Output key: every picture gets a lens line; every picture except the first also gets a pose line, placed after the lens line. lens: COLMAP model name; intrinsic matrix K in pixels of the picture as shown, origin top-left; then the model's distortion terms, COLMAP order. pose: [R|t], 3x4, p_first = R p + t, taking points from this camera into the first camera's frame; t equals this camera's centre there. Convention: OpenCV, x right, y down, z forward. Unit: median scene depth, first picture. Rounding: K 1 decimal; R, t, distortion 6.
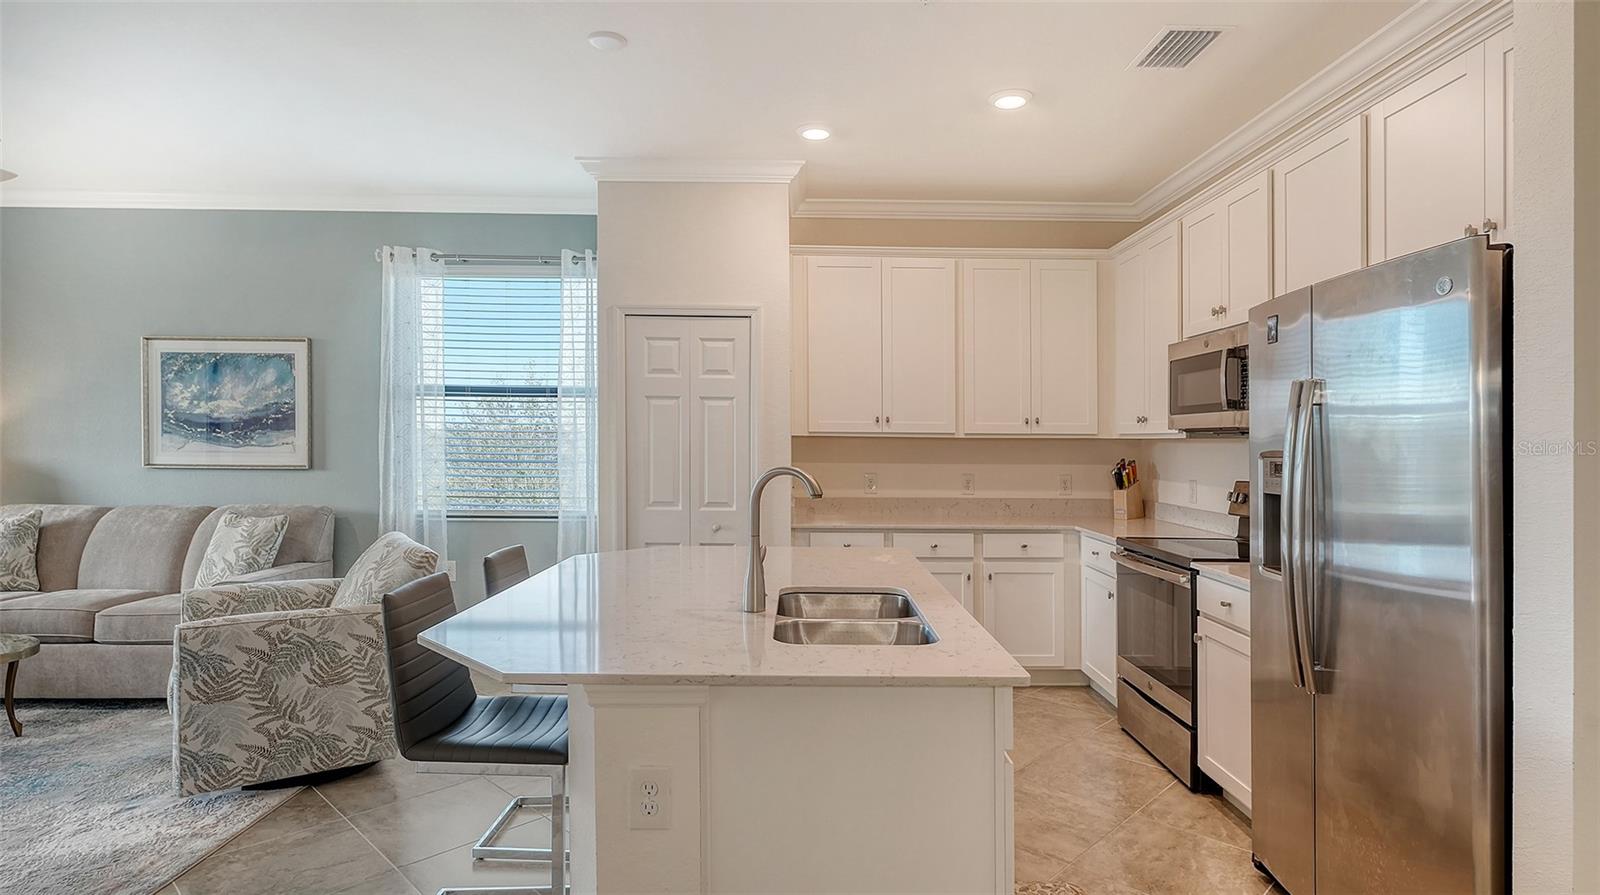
lens RADIAL K [[827.2, 0, 803.6], [0, 827.2, 446.7], [0, 0, 1]] dist [0.020520, -0.000185]
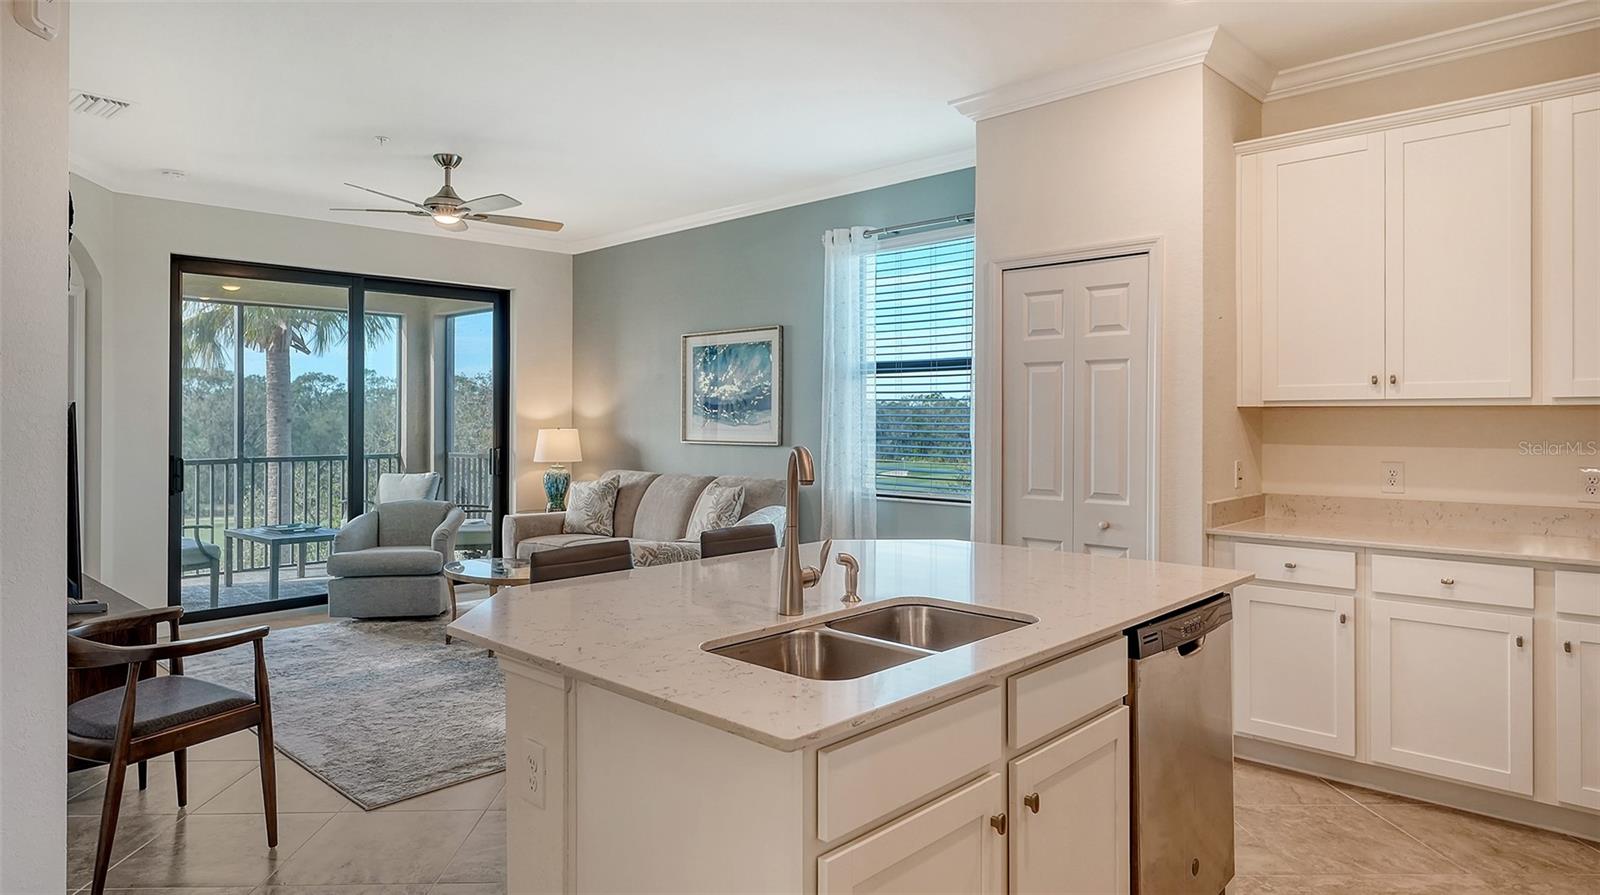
lens RADIAL K [[940.0, 0, 780.2], [0, 940.0, 416.0], [0, 0, 1]] dist [0.028006, 0.000211]
pose [[0.710990, -0.011491, -0.703108, 0.278247], [0.006352, 0.999931, -0.009919, 0.000255], [0.703174, 0.002586, 0.711014, 0.130362]]
